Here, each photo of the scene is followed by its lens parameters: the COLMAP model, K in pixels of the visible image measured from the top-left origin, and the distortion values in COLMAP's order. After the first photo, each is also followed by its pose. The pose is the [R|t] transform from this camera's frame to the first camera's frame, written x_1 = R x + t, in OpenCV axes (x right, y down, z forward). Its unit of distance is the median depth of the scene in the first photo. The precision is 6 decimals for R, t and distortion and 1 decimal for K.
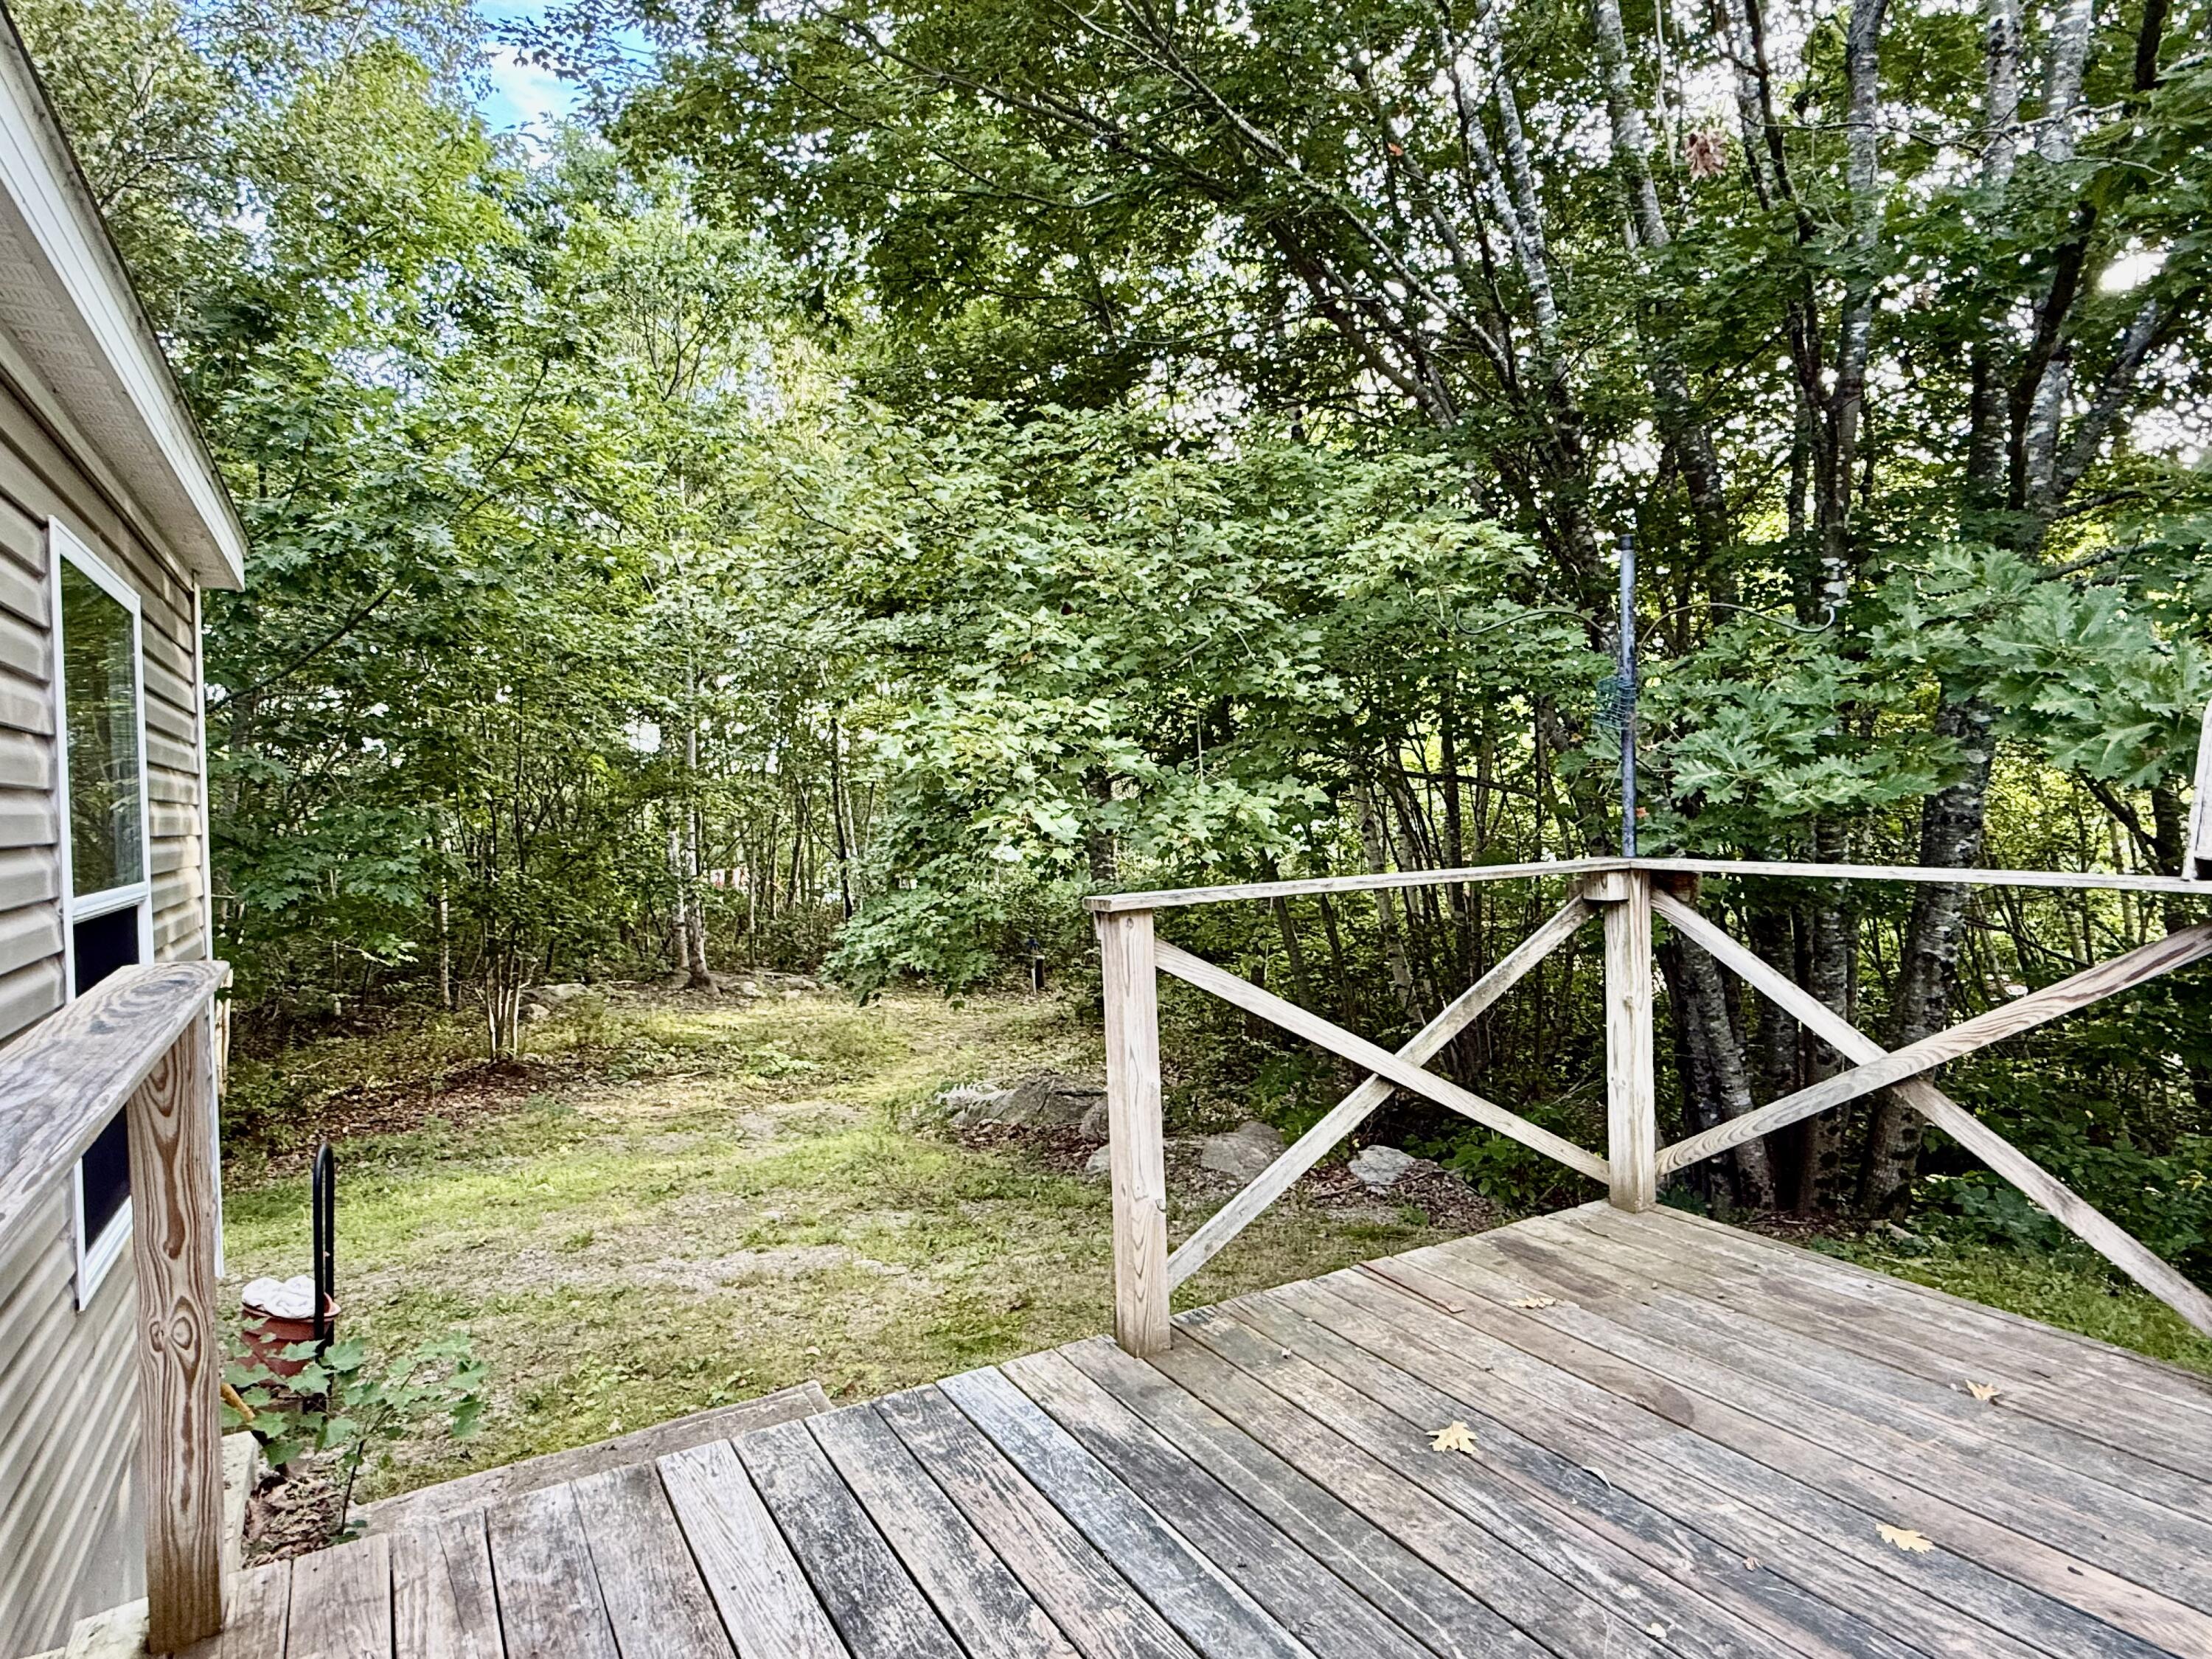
lens RADIAL K [[1240.4, 0, 1106.0], [0, 1240.4, 829.5], [0, 0, 1]] dist [-0.000140, -0.000194]
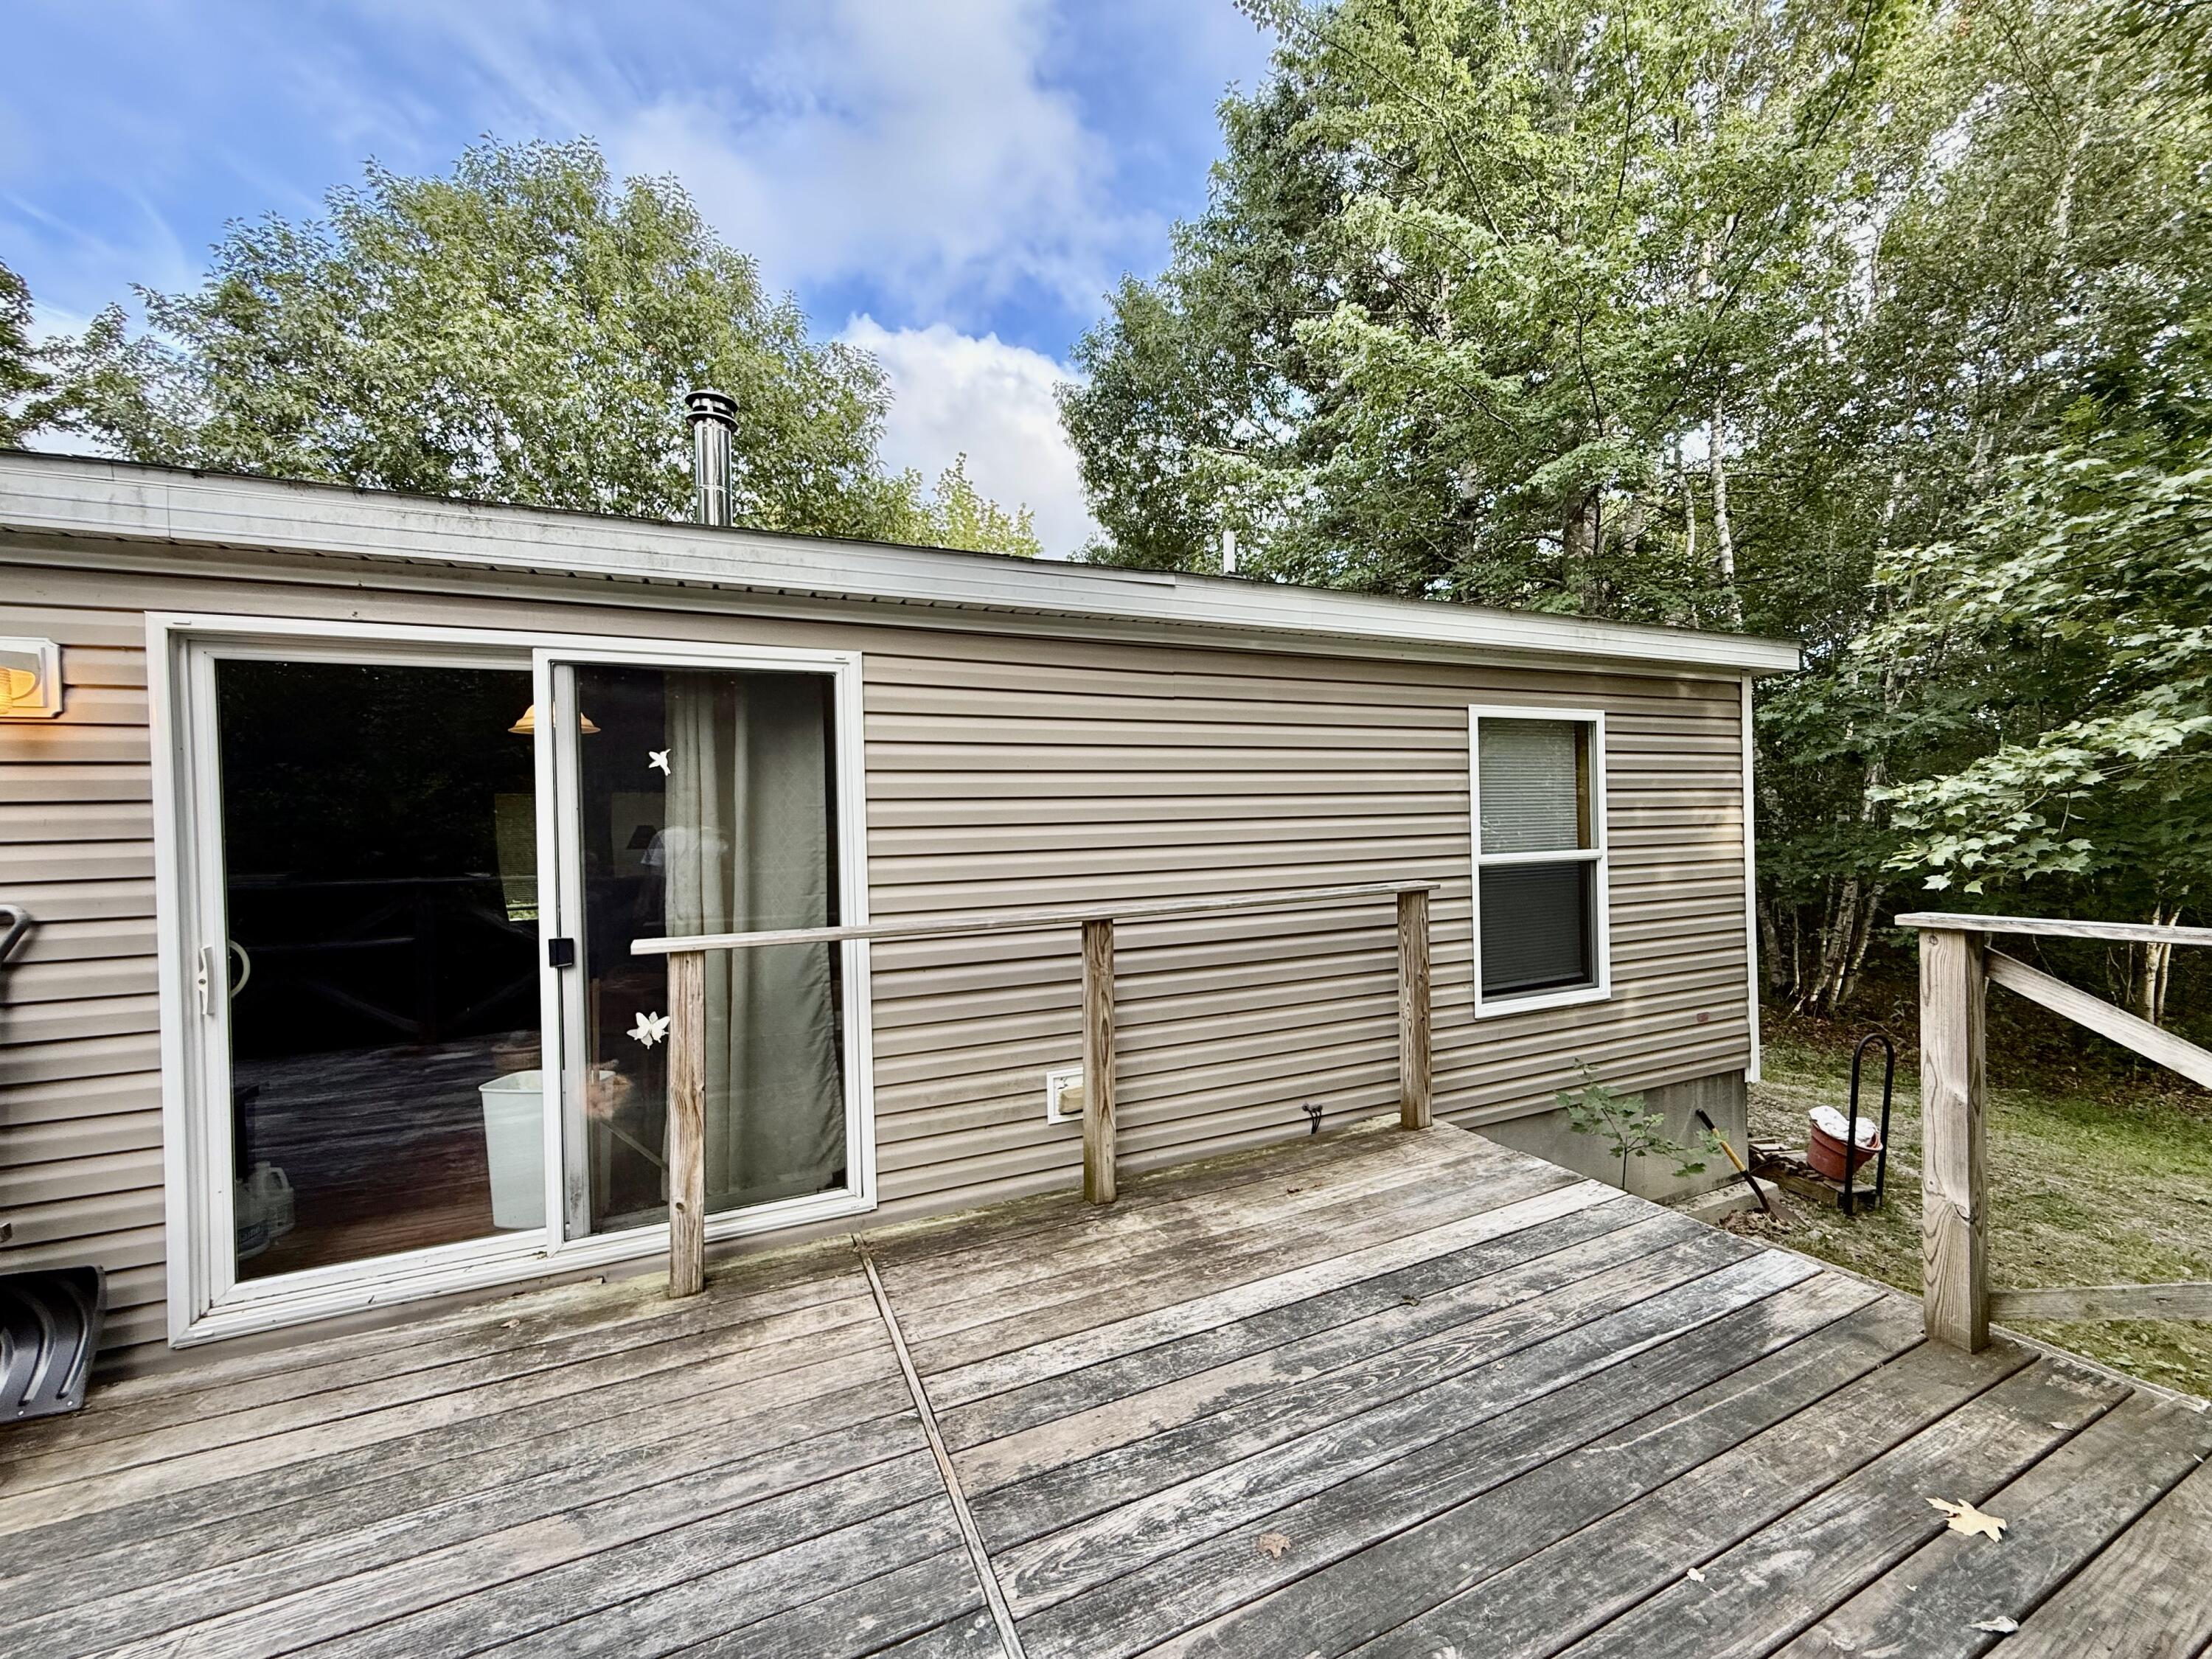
lens RADIAL K [[880.8, 0, 1109.3], [0, 880.8, 825.9], [0, 0, 1]] dist [-0.001084, 0.000058]
pose [[-0.091147, 0.029933, -0.995387, 1.021207], [0.008381, 0.999536, 0.029290, -0.063607], [0.995802, -0.005673, -0.091356, 0.423163]]
